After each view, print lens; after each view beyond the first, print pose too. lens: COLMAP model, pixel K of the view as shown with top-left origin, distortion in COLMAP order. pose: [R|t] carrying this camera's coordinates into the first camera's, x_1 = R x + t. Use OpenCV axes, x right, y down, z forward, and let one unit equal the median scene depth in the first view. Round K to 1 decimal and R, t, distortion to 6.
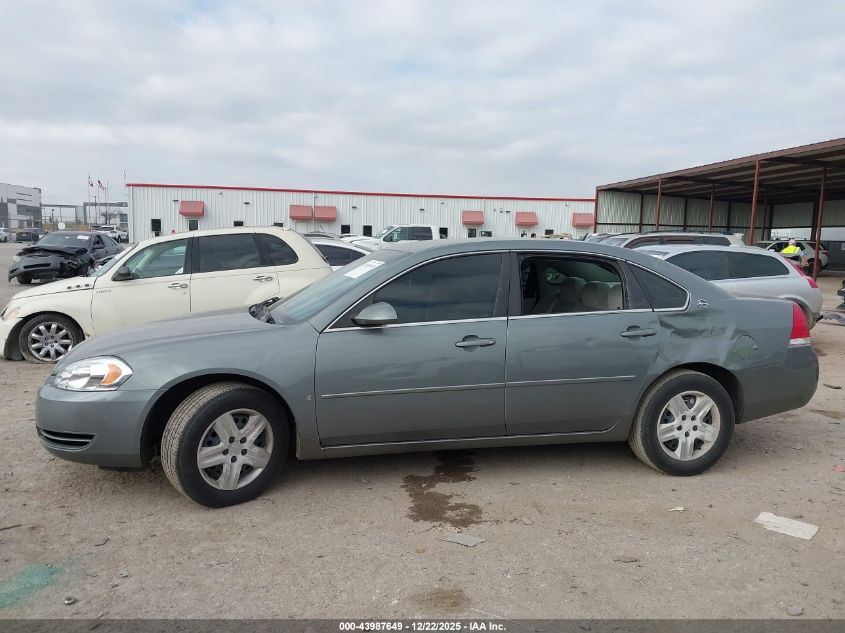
lens RADIAL K [[688.1, 0, 418.6], [0, 688.1, 316.3], [0, 0, 1]] dist [0.024153, -0.010394]
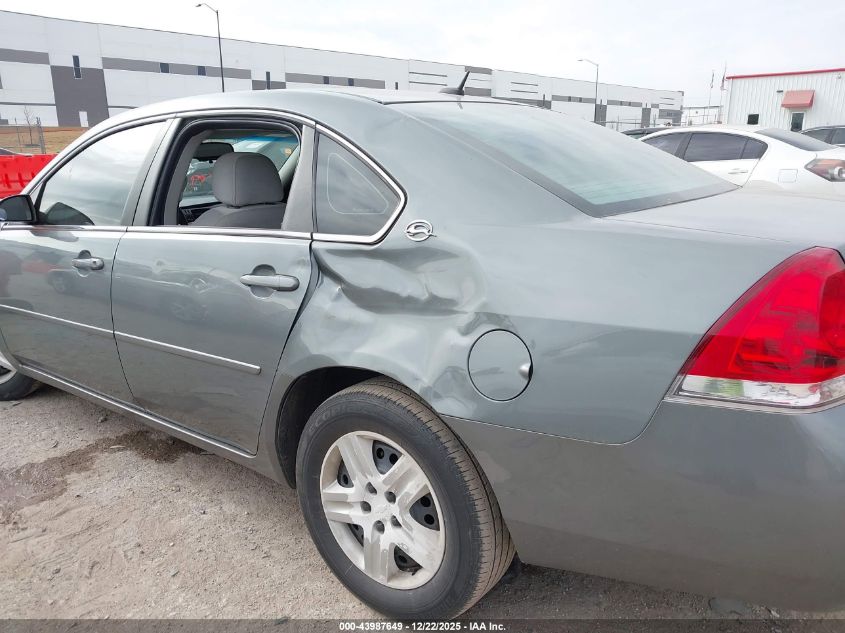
lens RADIAL K [[688.1, 0, 423.7], [0, 688.1, 317.1], [0, 0, 1]] dist [0.024153, -0.010394]
pose [[0.620655, 0.168521, -0.765760, 0.734021], [-0.062748, 0.984173, 0.165730, -0.035701], [0.781569, -0.054811, 0.621406, 0.772157]]
